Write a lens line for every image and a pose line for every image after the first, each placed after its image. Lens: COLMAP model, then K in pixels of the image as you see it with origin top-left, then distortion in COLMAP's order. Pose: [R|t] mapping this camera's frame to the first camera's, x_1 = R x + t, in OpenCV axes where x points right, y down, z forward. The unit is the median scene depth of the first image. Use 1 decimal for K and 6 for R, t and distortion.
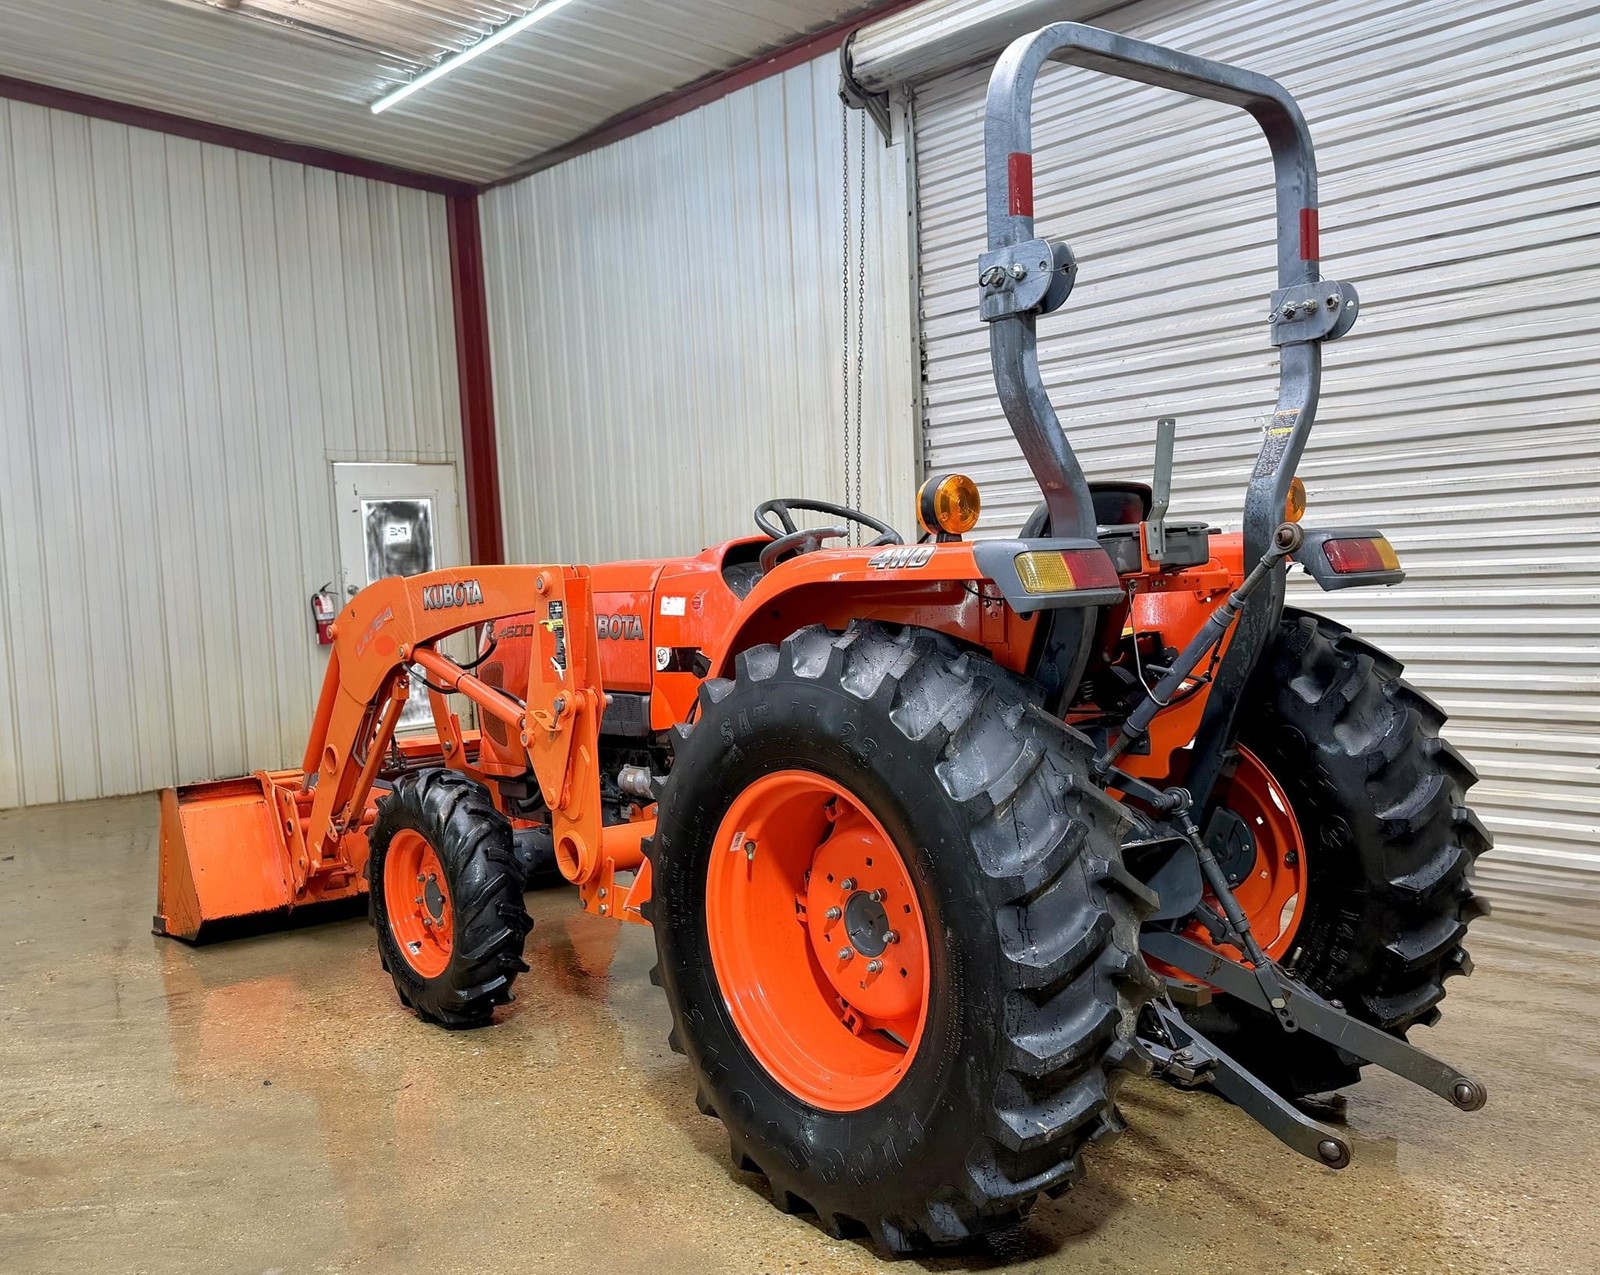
lens RADIAL K [[1501.6, 0, 766.9], [0, 1501.6, 603.6], [0, 0, 1]] dist [0.094558, 0.003515]
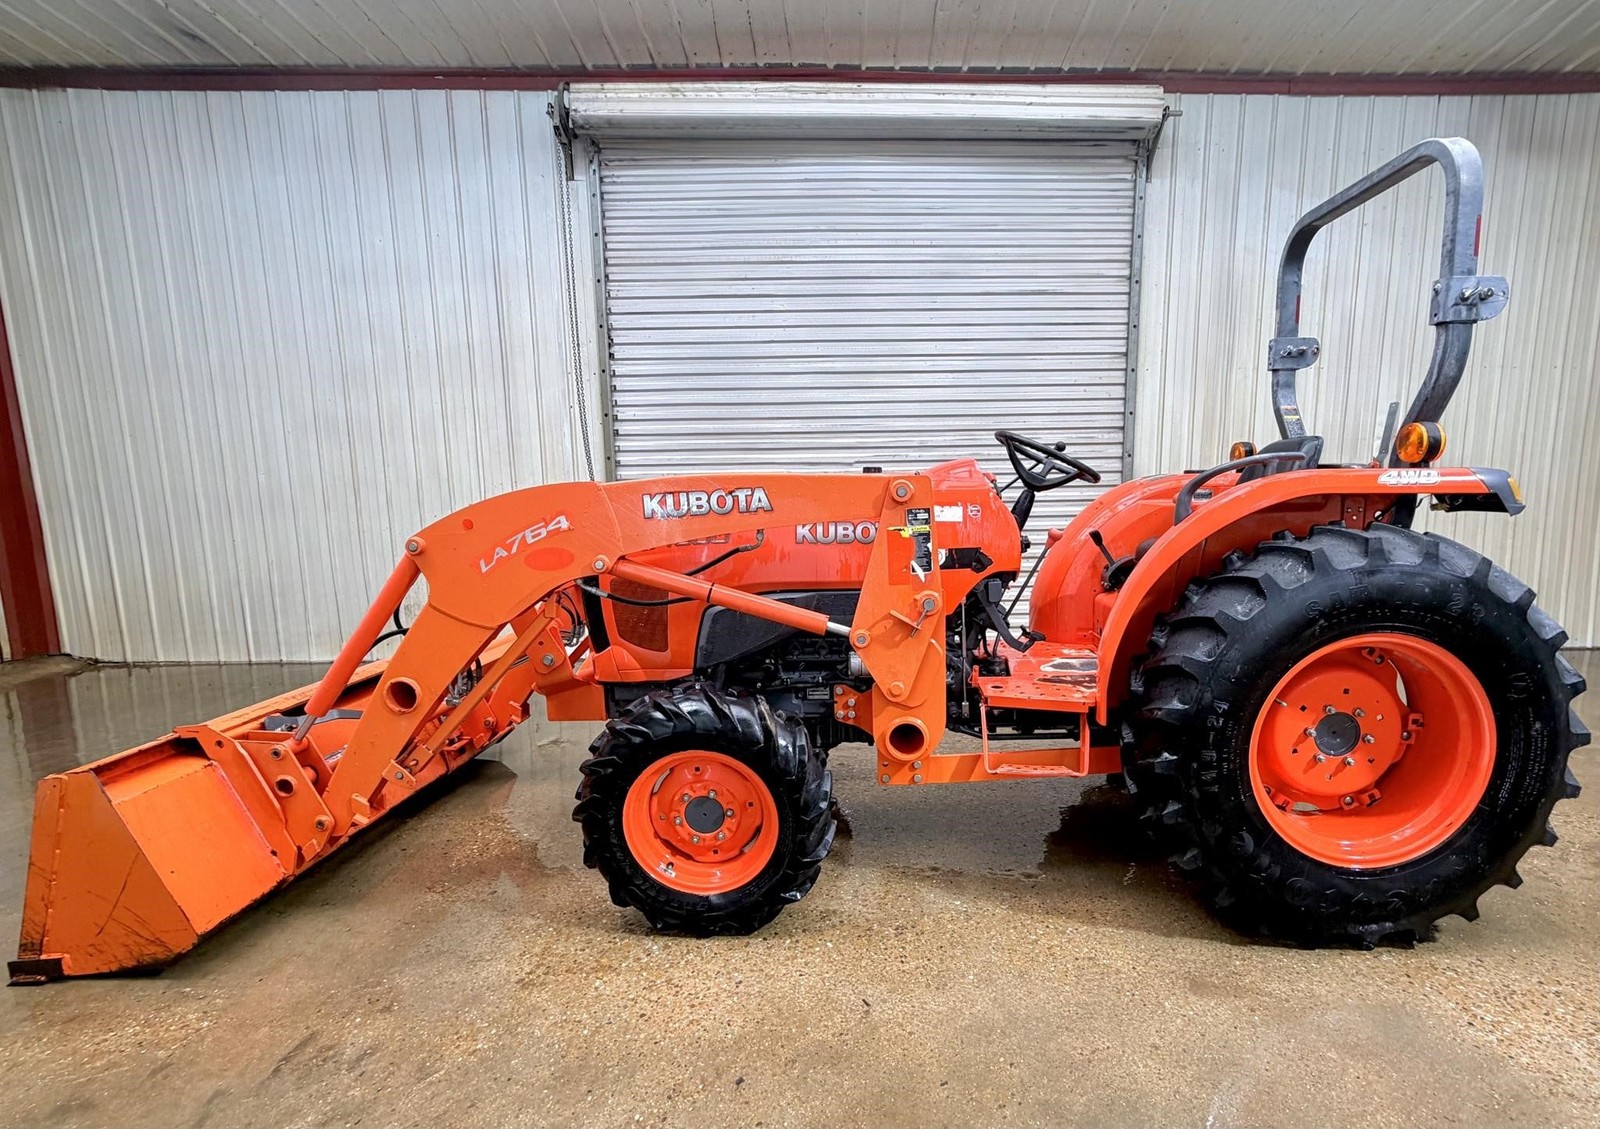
lens RADIAL K [[762.9, 0, 800.0], [0, 762.9, 564.5], [0, 0, 1]] dist [-0.000389, 0.000218]
pose [[0.634091, -0.049170, 0.771694, -0.545733], [0.002747, 0.998113, 0.061340, 0.003911], [-0.773254, -0.036776, 0.633029, 0.637420]]
